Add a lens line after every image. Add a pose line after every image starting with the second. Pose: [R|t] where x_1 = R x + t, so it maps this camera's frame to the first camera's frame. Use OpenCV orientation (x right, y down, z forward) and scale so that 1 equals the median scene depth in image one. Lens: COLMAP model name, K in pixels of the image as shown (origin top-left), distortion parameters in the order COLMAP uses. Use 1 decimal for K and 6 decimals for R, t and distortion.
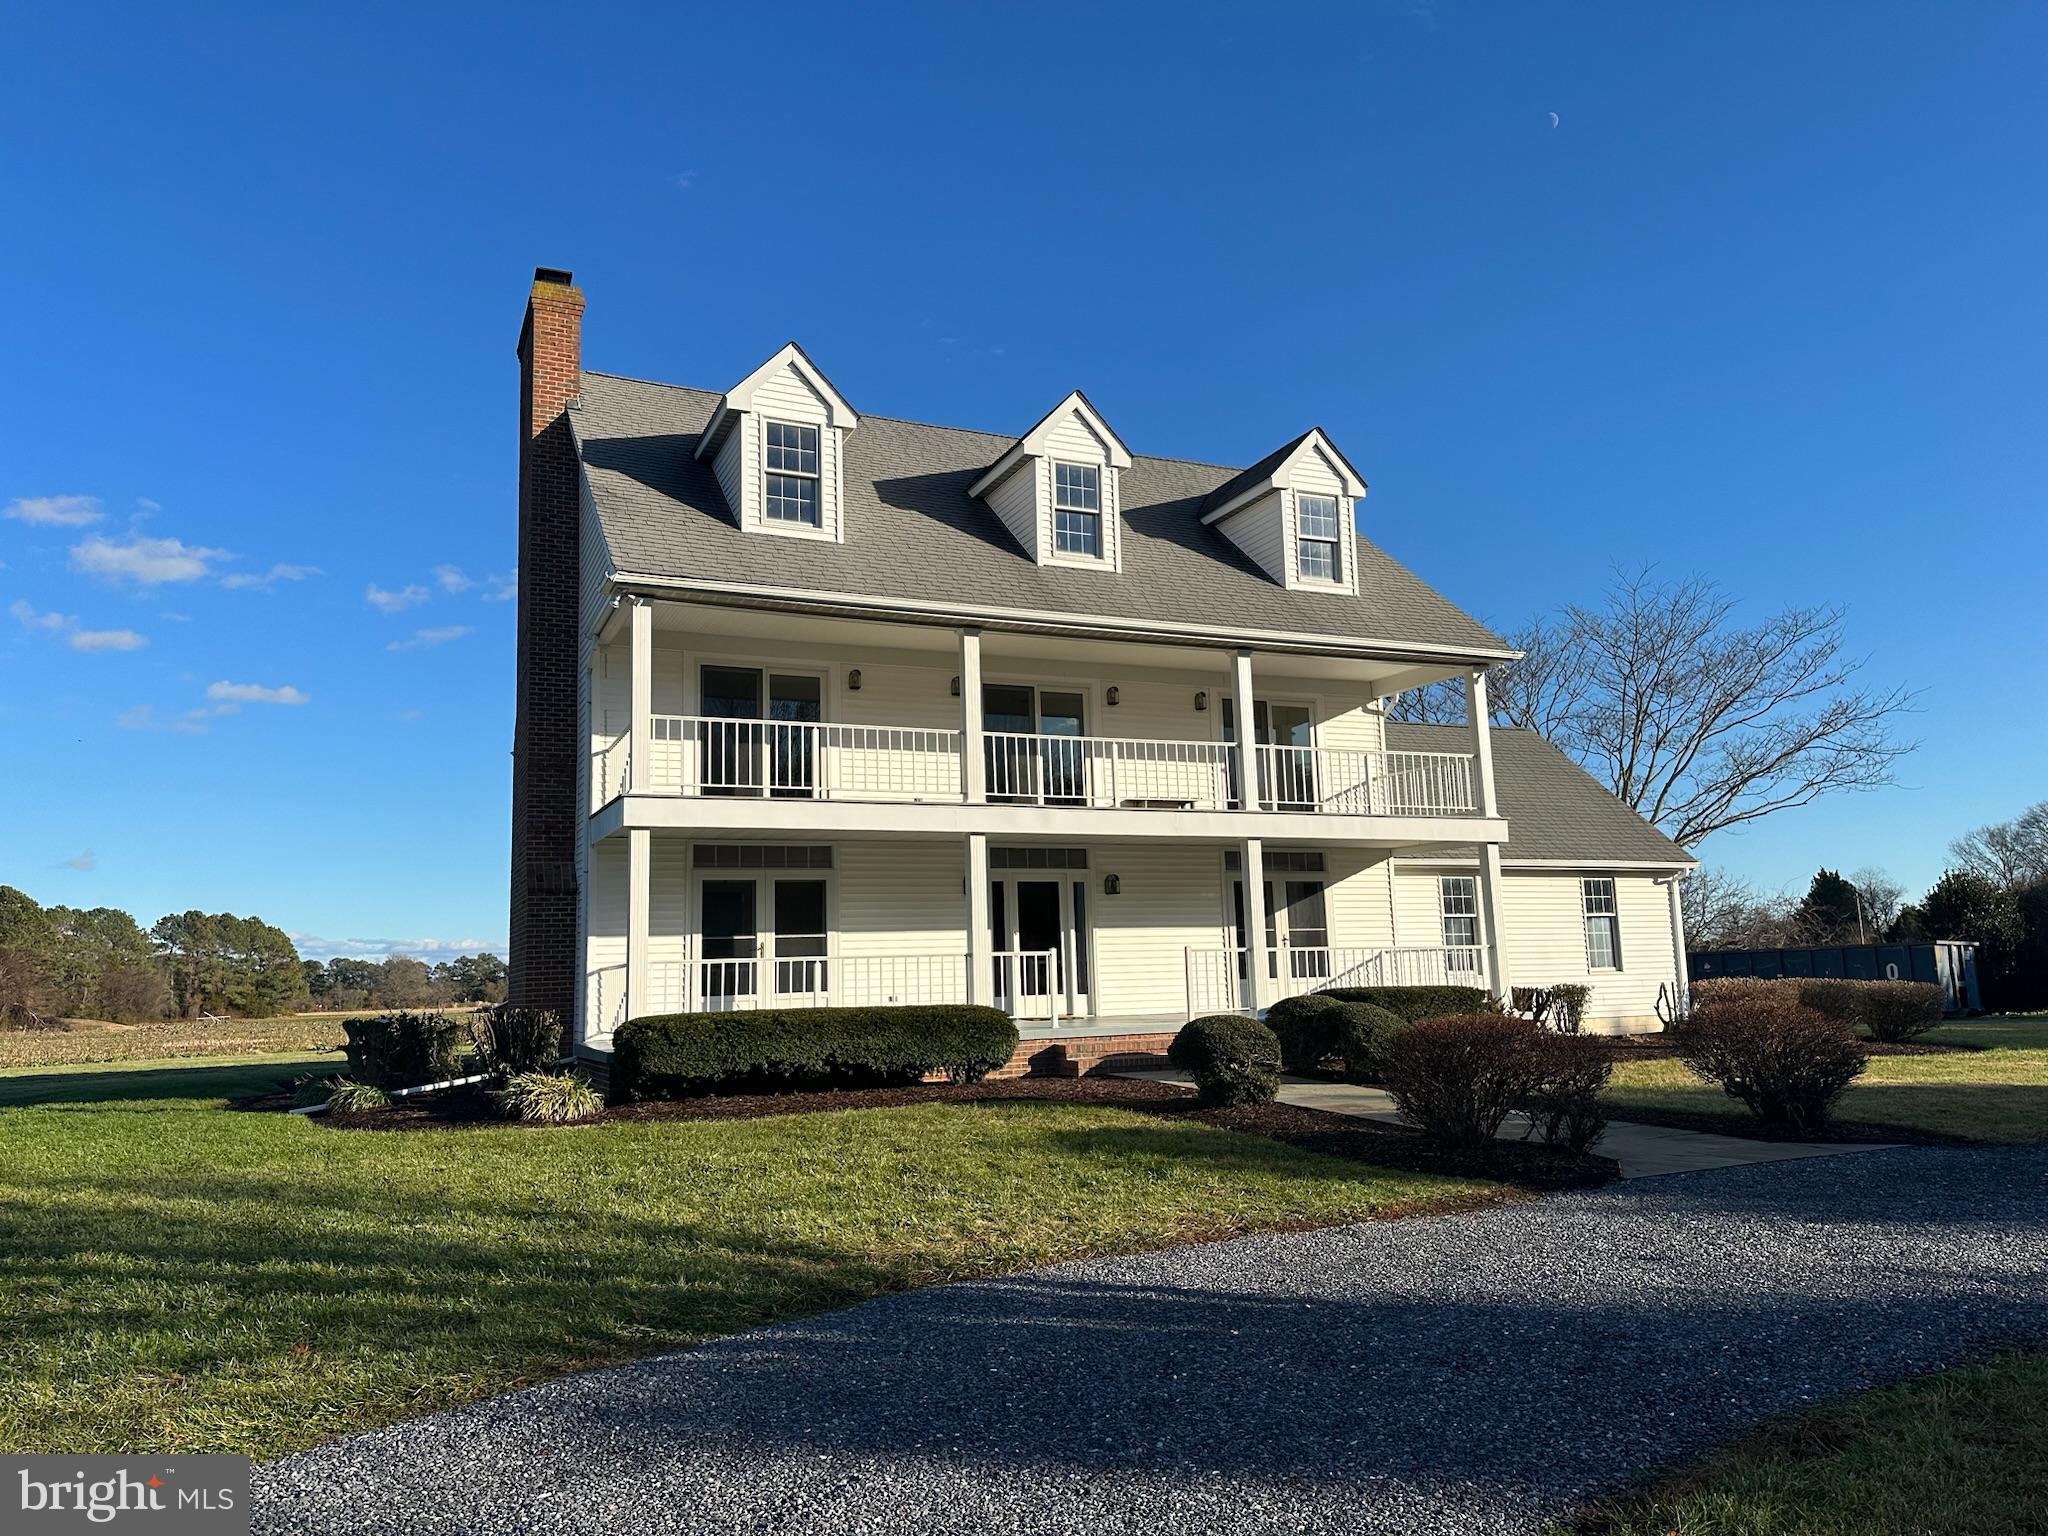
lens RADIAL K [[1417.2, 0, 1016.5], [0, 1417.2, 801.4], [0, 0, 1]] dist [0.082422, -0.029389]
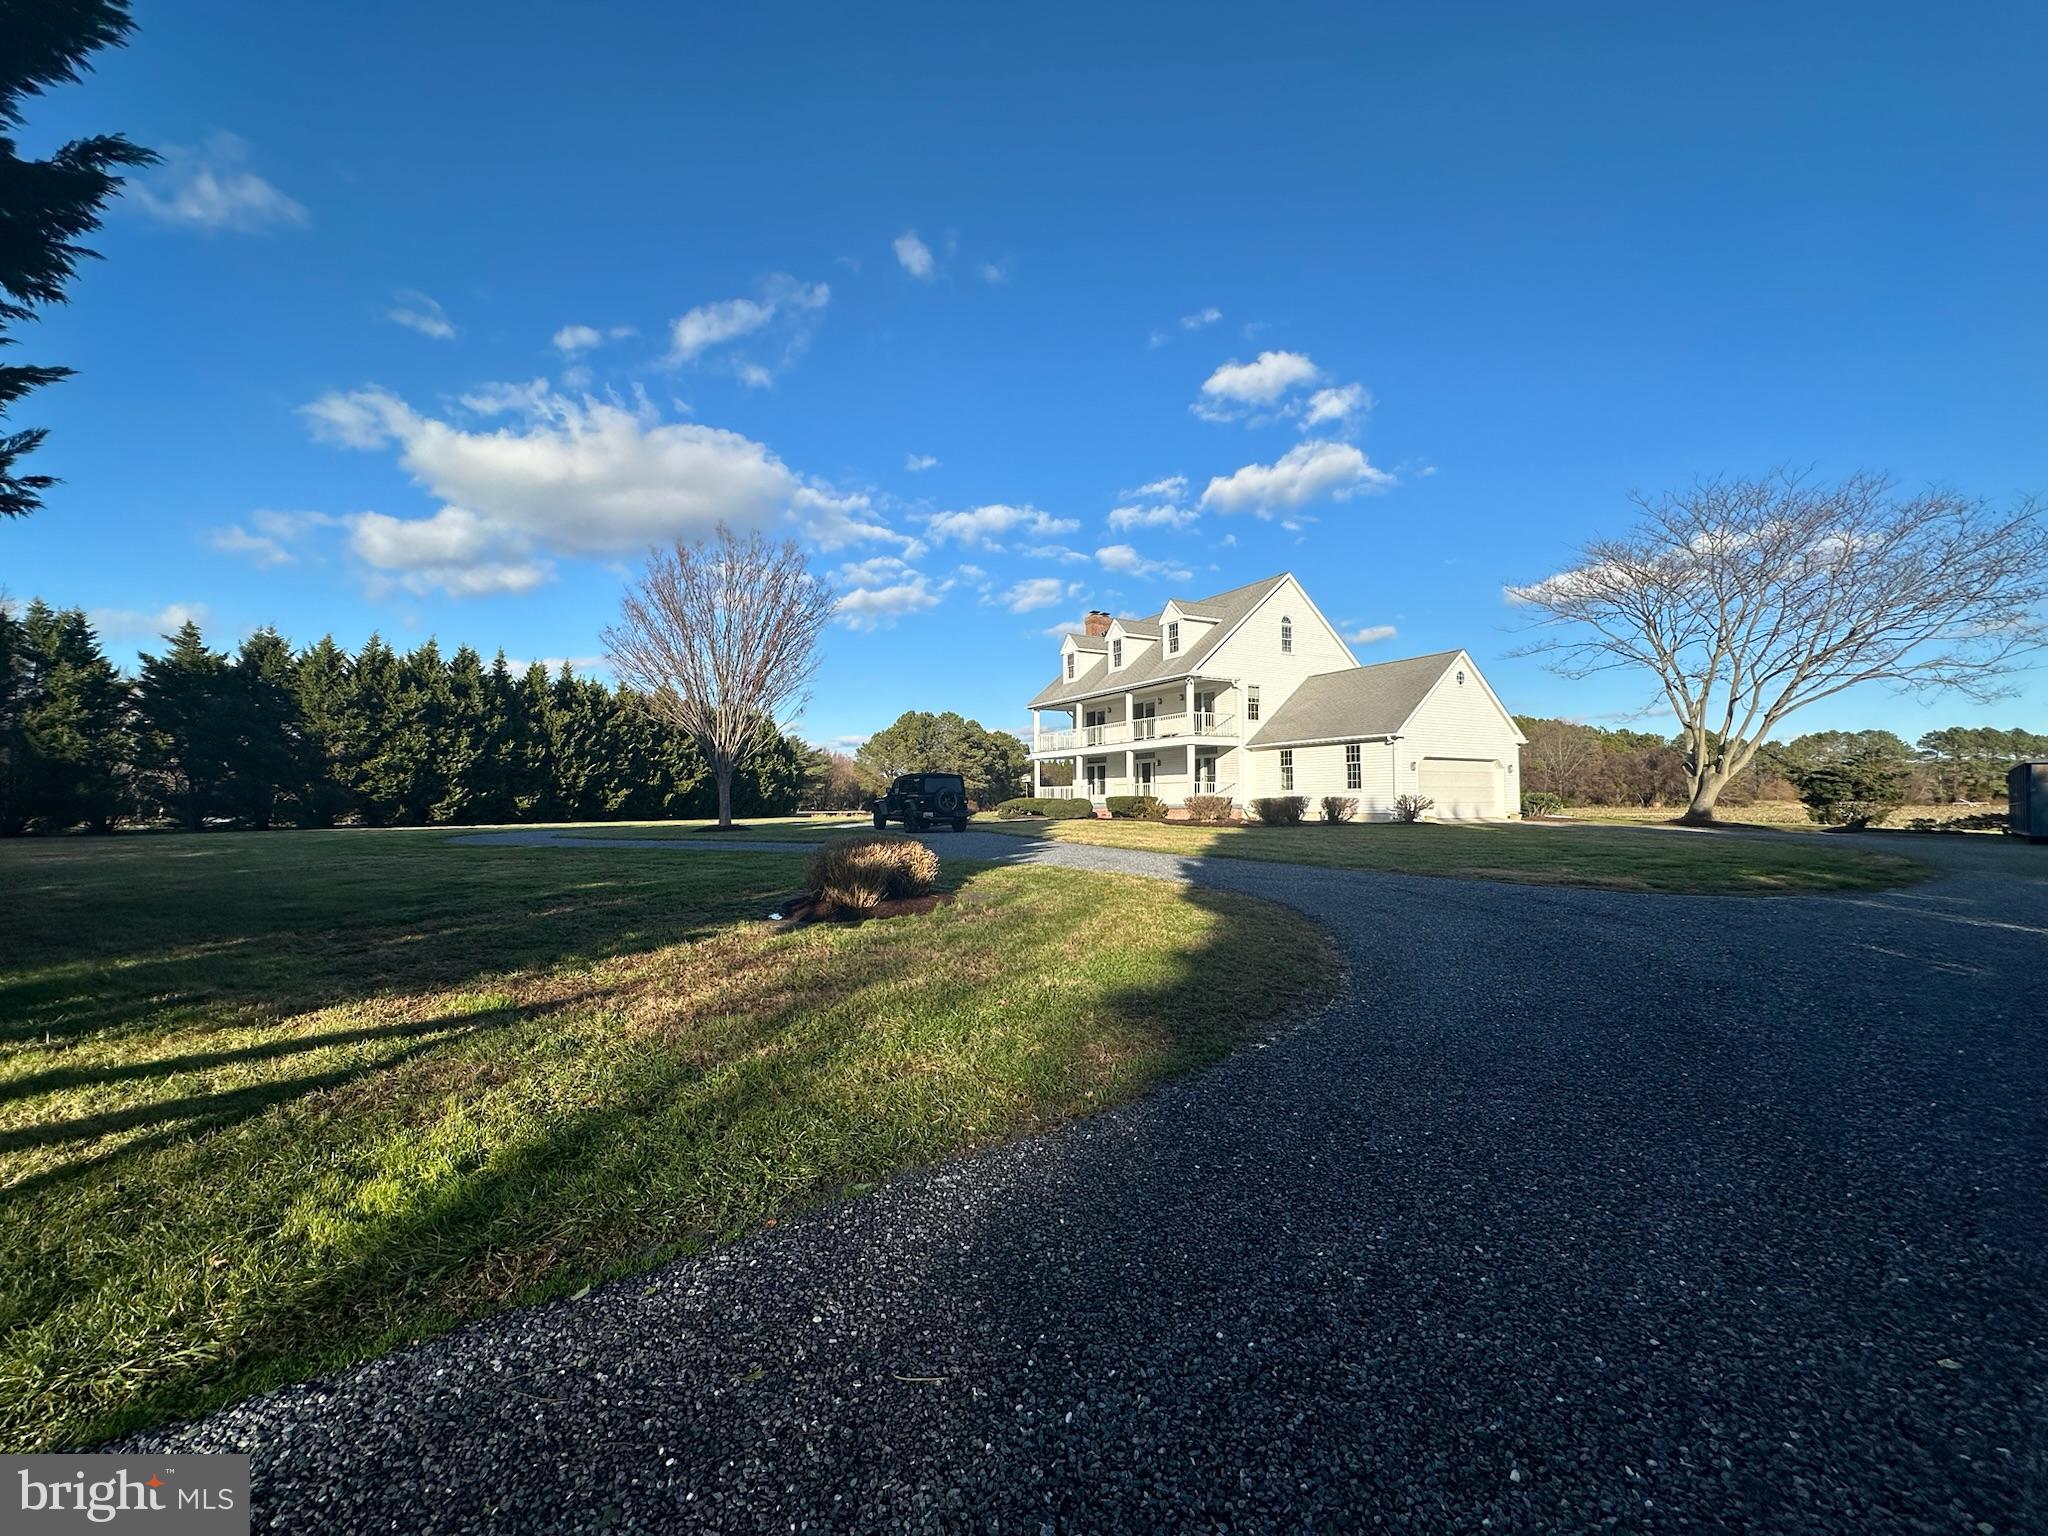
lens RADIAL K [[819.0, 0, 1015.3], [0, 819.0, 773.9], [0, 0, 1]] dist [-0.002521, 0.001142]
pose [[0.080792, -0.006640, -0.996709, 1.860163], [0.126533, 0.991956, 0.003648, 0.036702], [0.988667, -0.126411, 0.080982, 0.530664]]
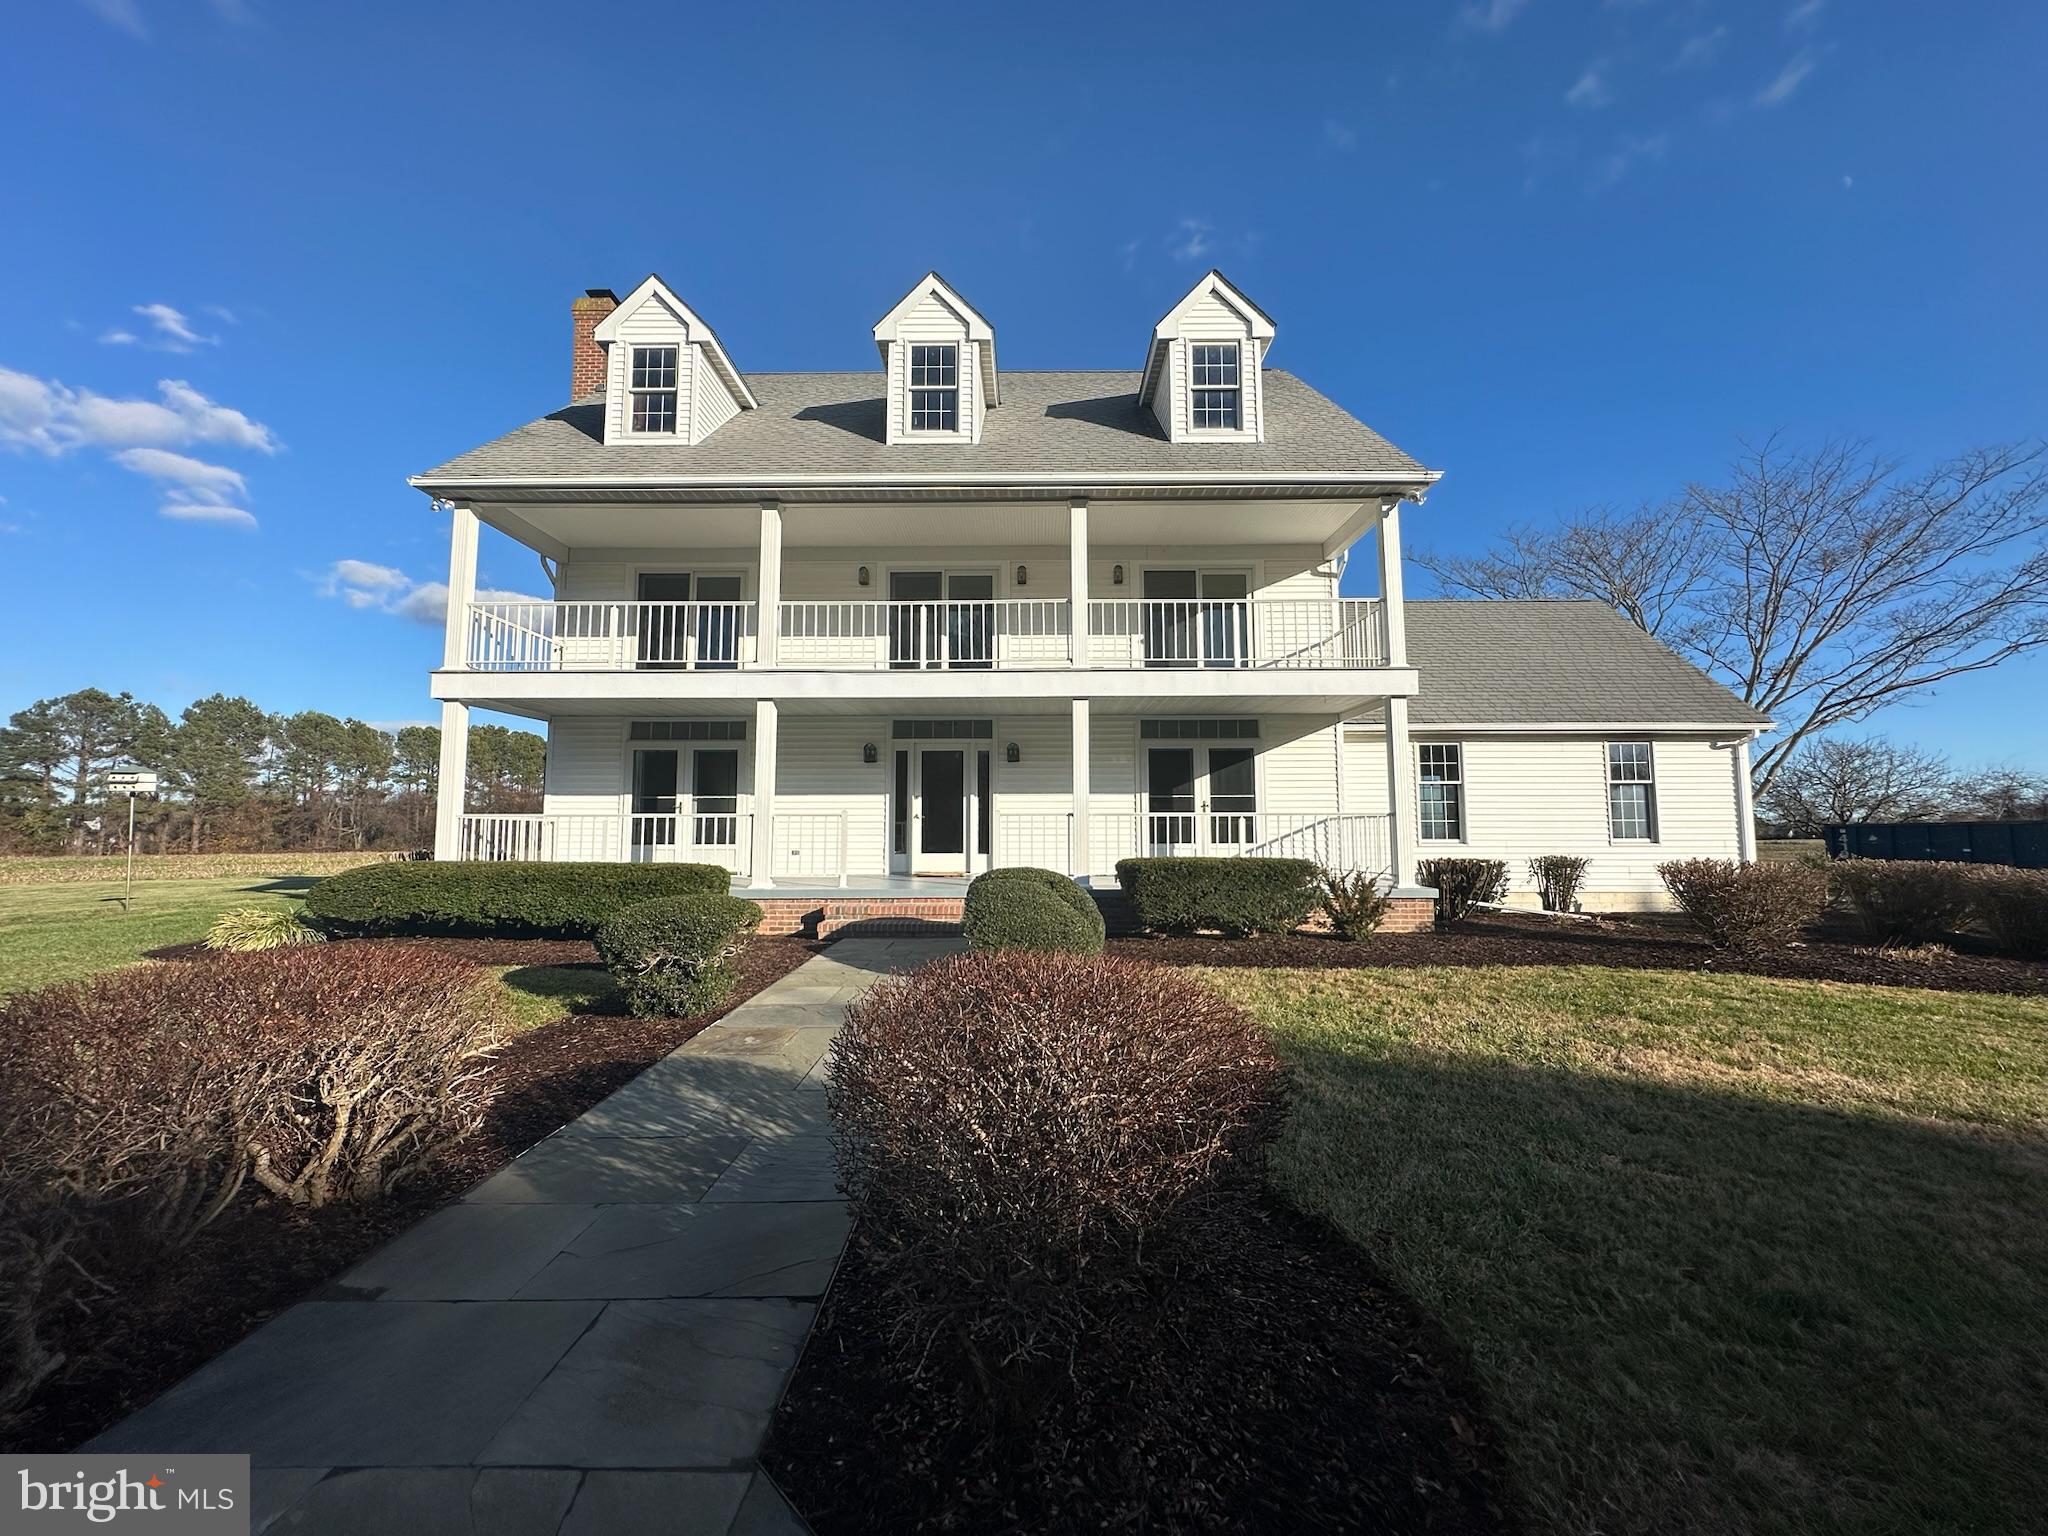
lens RADIAL K [[819.0, 0, 1026.5], [0, 819.0, 782.5], [0, 0, 1]] dist [-0.002521, 0.001142]
pose [[0.910136, -0.000258, -0.414311, 0.331275], [0.028398, 0.997687, 0.061762, 0.043465], [0.413336, -0.067978, 0.908038, 0.441910]]
